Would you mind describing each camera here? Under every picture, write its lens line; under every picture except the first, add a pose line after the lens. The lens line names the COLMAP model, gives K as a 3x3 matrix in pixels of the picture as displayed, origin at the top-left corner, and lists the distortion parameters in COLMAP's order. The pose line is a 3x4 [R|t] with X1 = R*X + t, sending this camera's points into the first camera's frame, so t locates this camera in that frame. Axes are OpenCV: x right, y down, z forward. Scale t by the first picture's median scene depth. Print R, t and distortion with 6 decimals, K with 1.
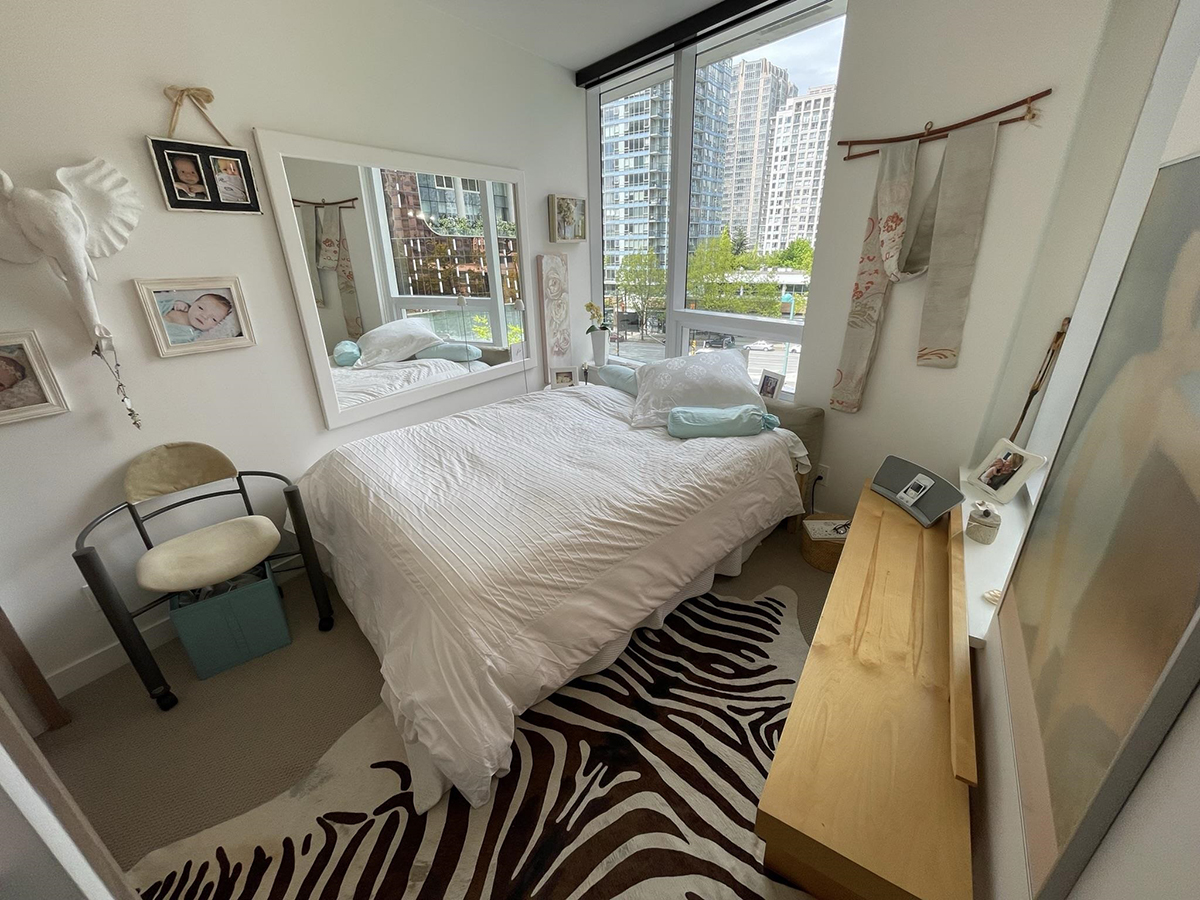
lens RADIAL K [[481.9, 0, 590.1], [0, 481.9, 452.0], [0, 0, 1]] dist [-0.004094, -0.000241]
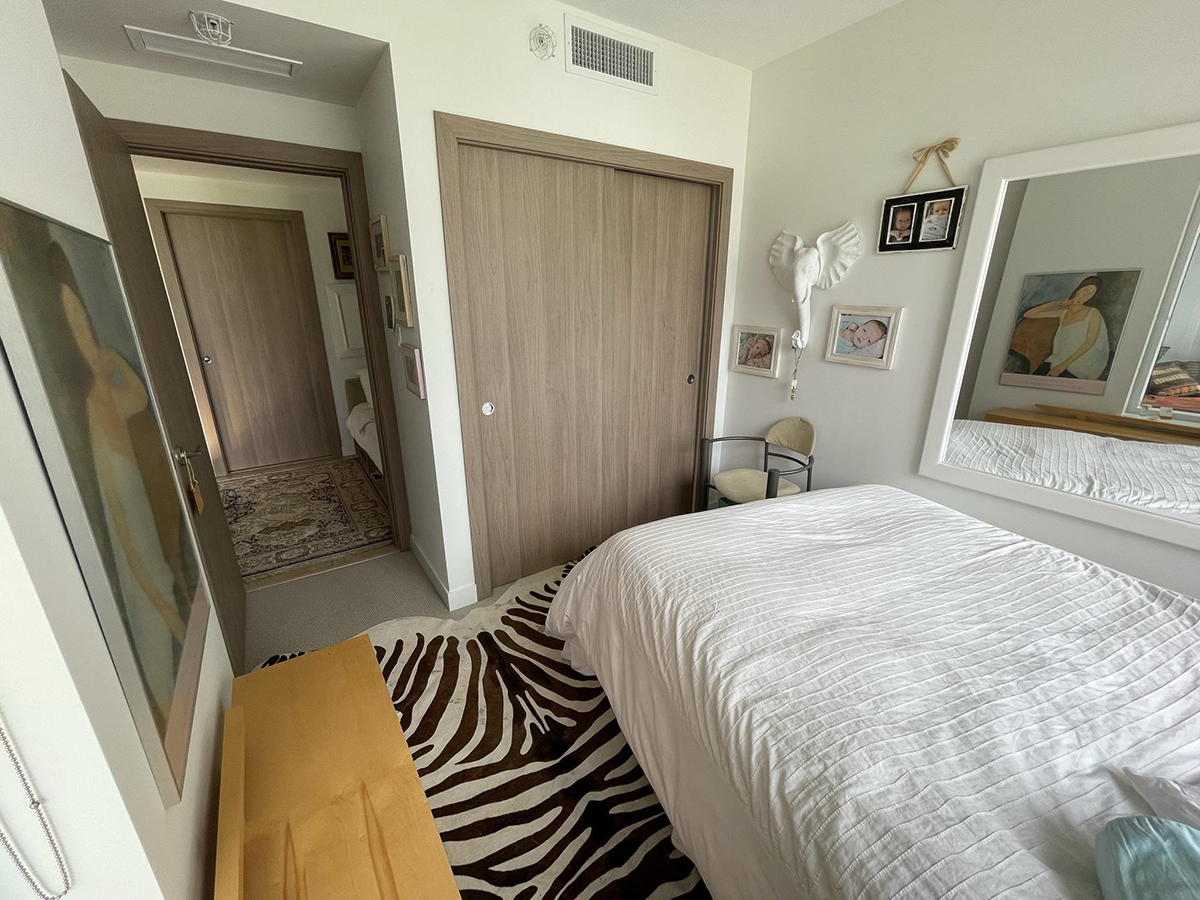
lens RADIAL K [[481.9, 0, 600.9], [0, 481.9, 448.7], [0, 0, 1]] dist [-0.004094, -0.000241]
pose [[-0.363035, 0.306856, -0.879798, 0.651209], [-0.353117, 0.828478, 0.434665, -0.370390], [0.862273, 0.468470, -0.192410, 0.853631]]
